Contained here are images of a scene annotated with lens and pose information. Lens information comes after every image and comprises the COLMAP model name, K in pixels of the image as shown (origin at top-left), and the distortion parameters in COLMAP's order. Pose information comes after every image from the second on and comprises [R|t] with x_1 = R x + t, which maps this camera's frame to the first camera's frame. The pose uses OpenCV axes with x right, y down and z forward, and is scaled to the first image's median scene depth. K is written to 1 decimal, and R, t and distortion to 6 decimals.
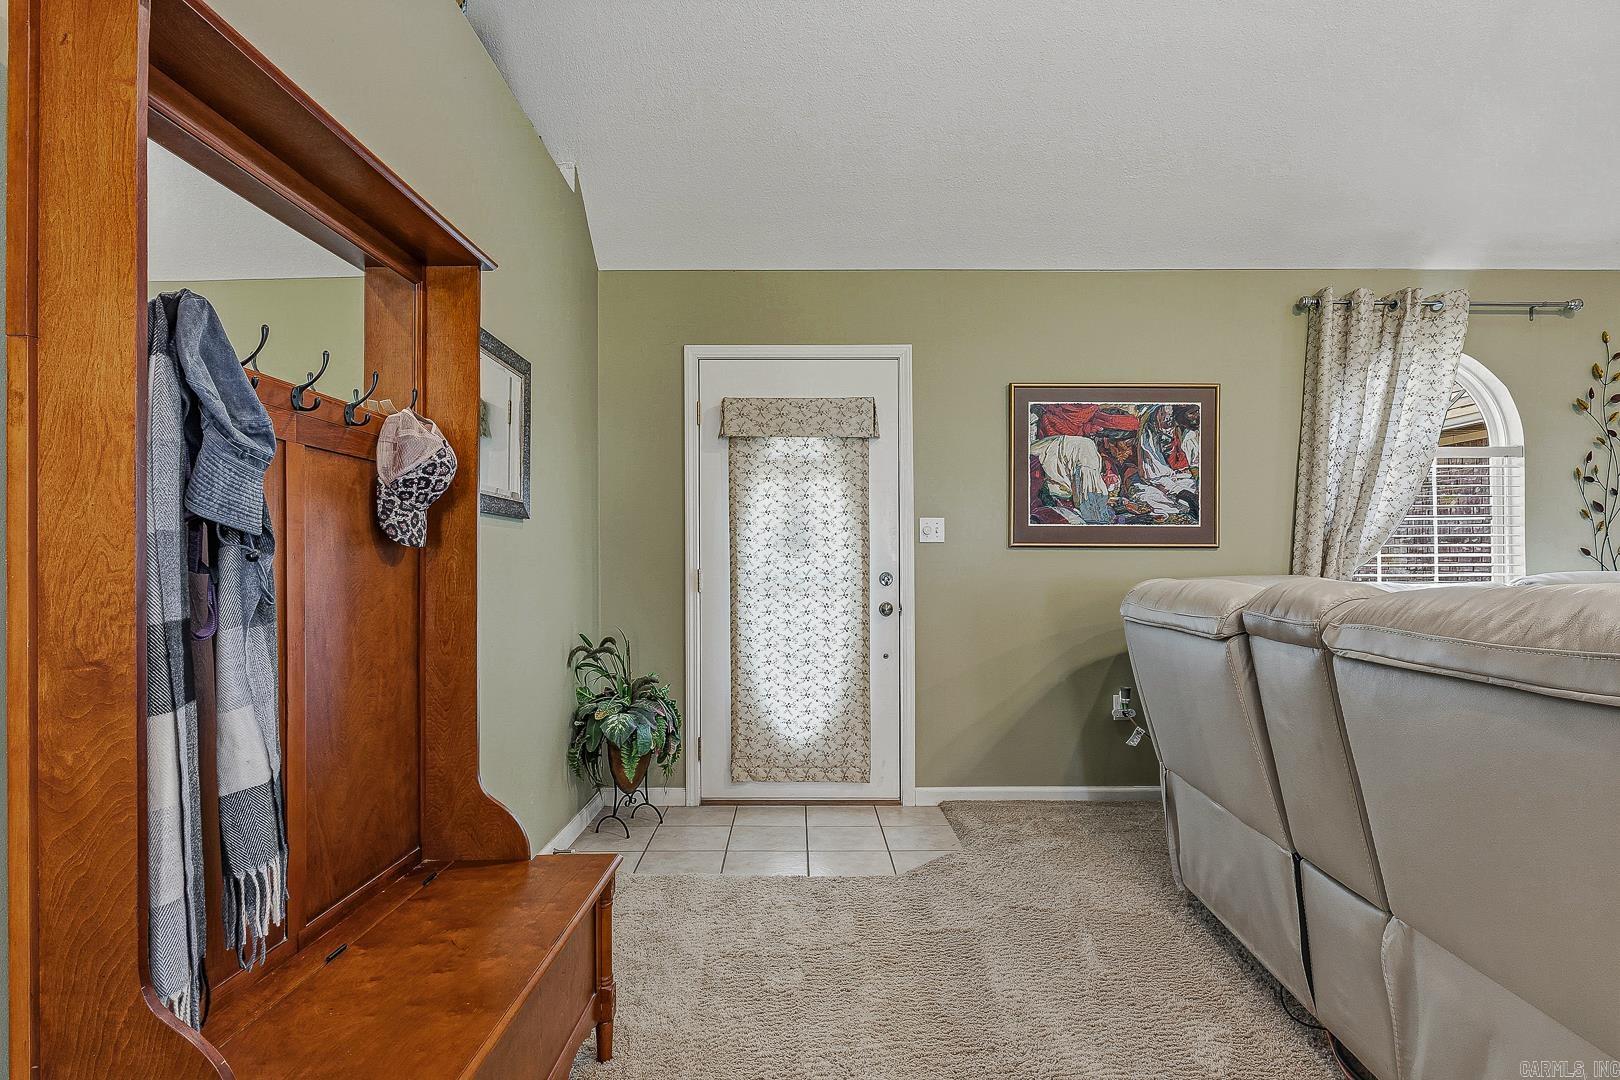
lens RADIAL K [[862.7, 0, 803.6], [0, 862.7, 553.9], [0, 0, 1]] dist [0.000004, -0.001686]
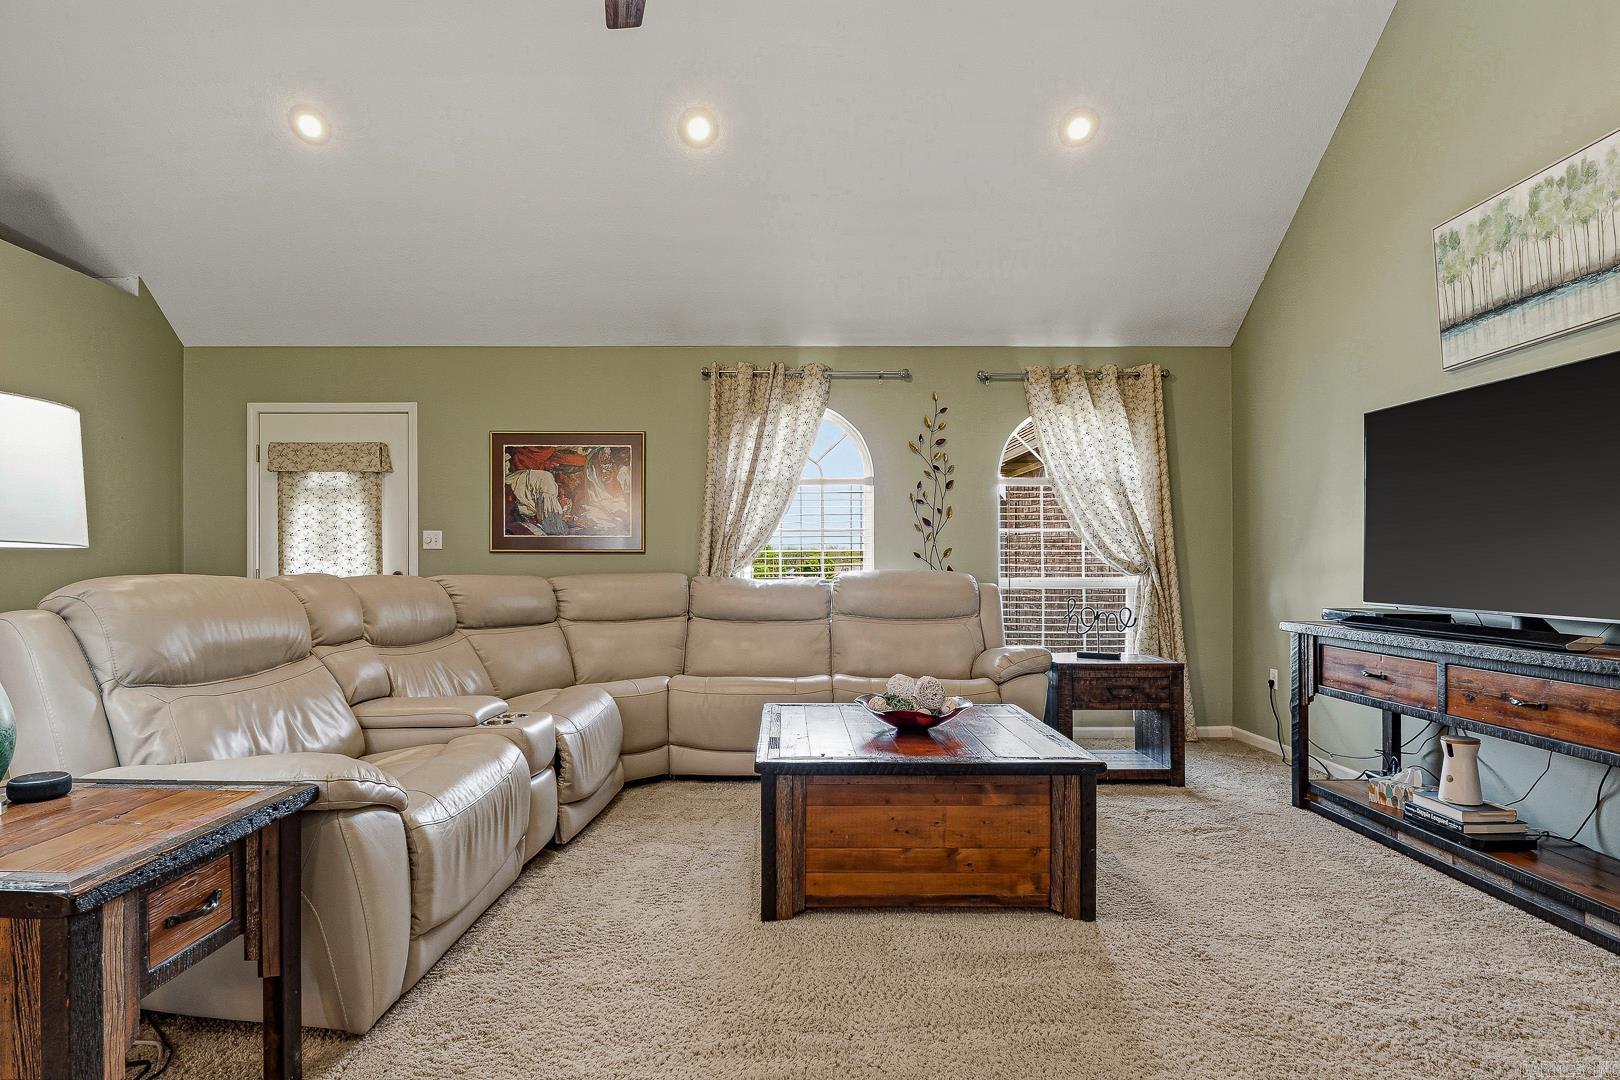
lens RADIAL K [[862.7, 0, 803.6], [0, 862.7, 553.9], [0, 0, 1]] dist [0.000004, -0.001686]
pose [[0.999958, -0.001310, 0.009039, 0.718003], [0.001307, 0.999999, 0.000333, -0.005420], [-0.009040, -0.000321, 0.999959, -0.353582]]
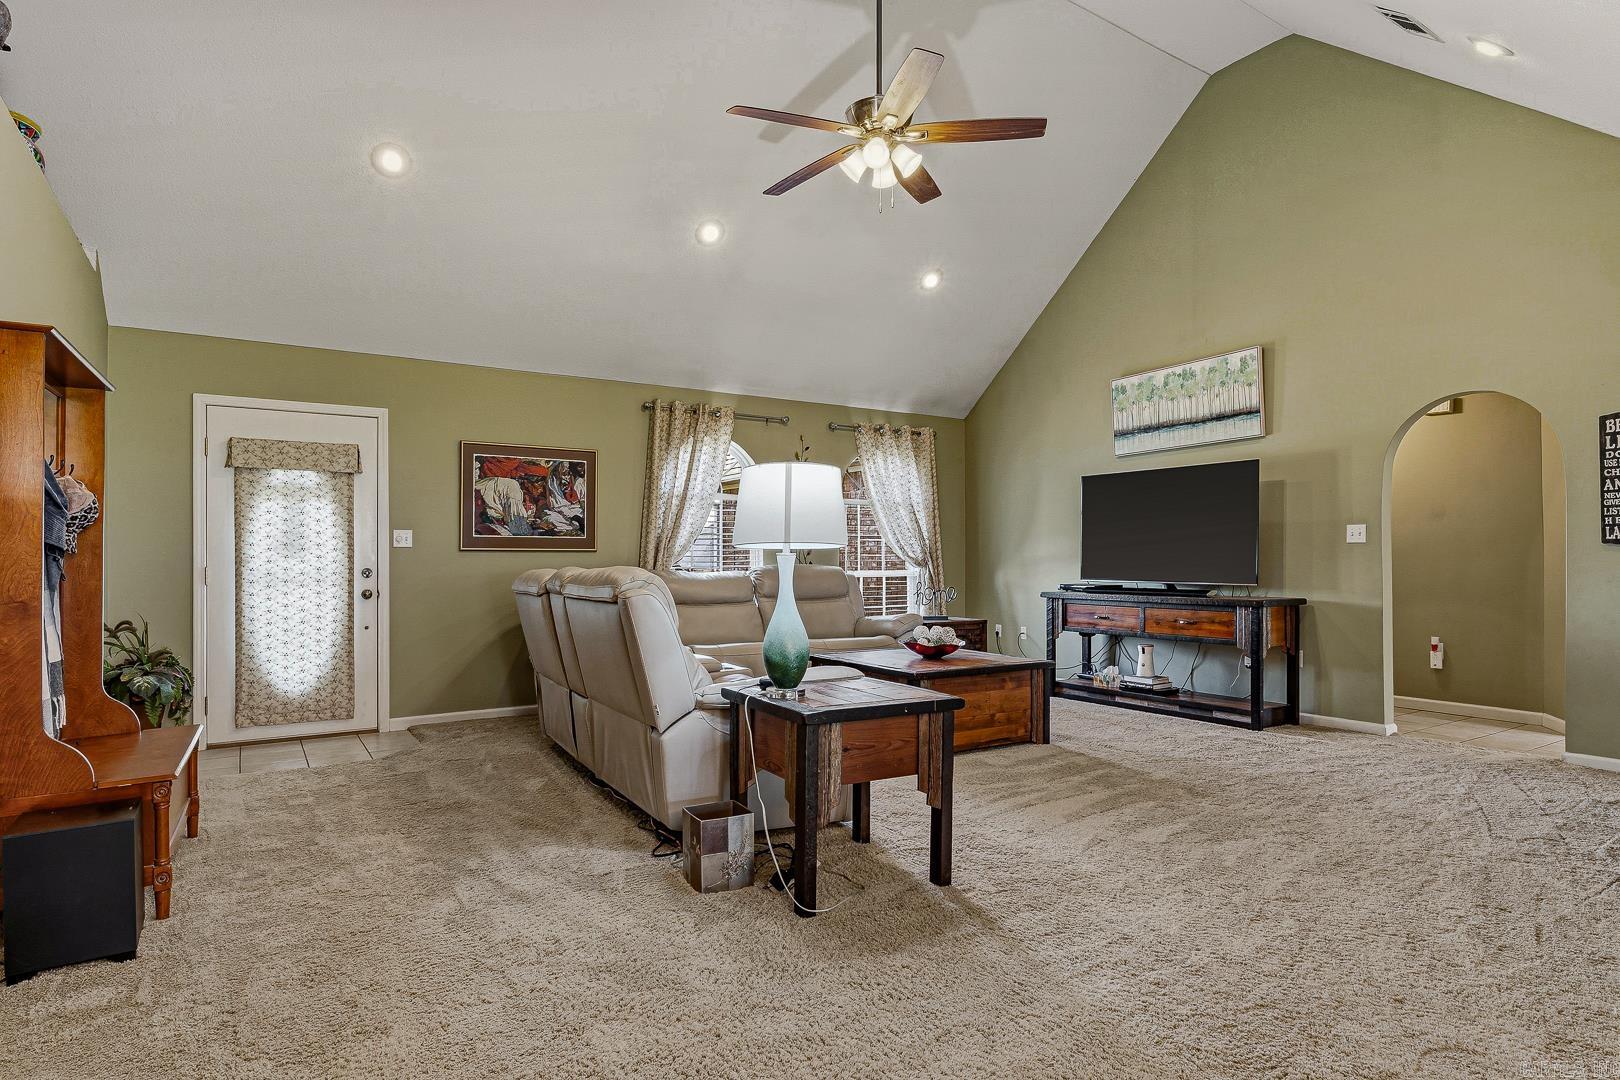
lens RADIAL K [[874.4, 0, 812.1], [0, 874.4, 548.6], [0, 0, 1]] dist [-0.001259, -0.000808]
pose [[0.843094, 0.003387, 0.537756, -0.059920], [-0.001160, 0.999989, -0.004480, -0.005198], [-0.537765, 0.003153, 0.843089, -0.598546]]
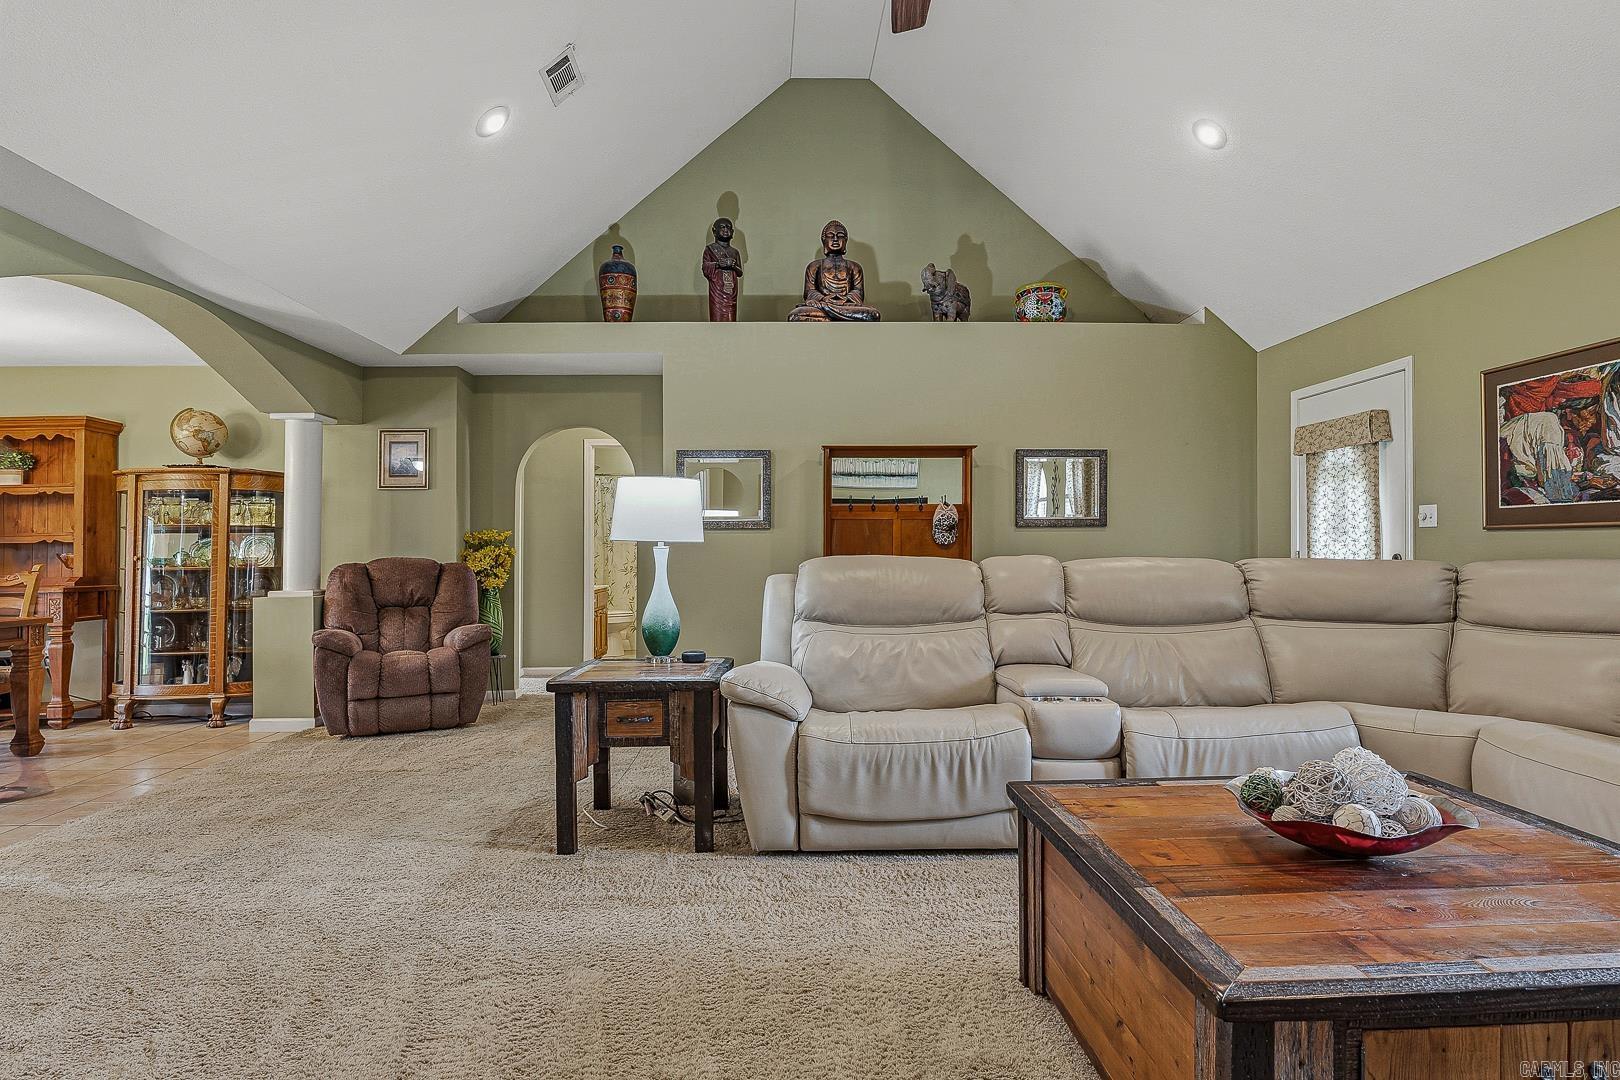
lens RADIAL K [[861.8, 0, 810.0], [0, 861.8, 540.0], [0, 0, 1]] dist [-0.006768, -0.000857]
pose [[0.054147, -0.011899, -0.998462, 1.221305], [0.017393, 0.999789, -0.010971, 0.001743], [0.998381, -0.016772, 0.054343, 0.137550]]
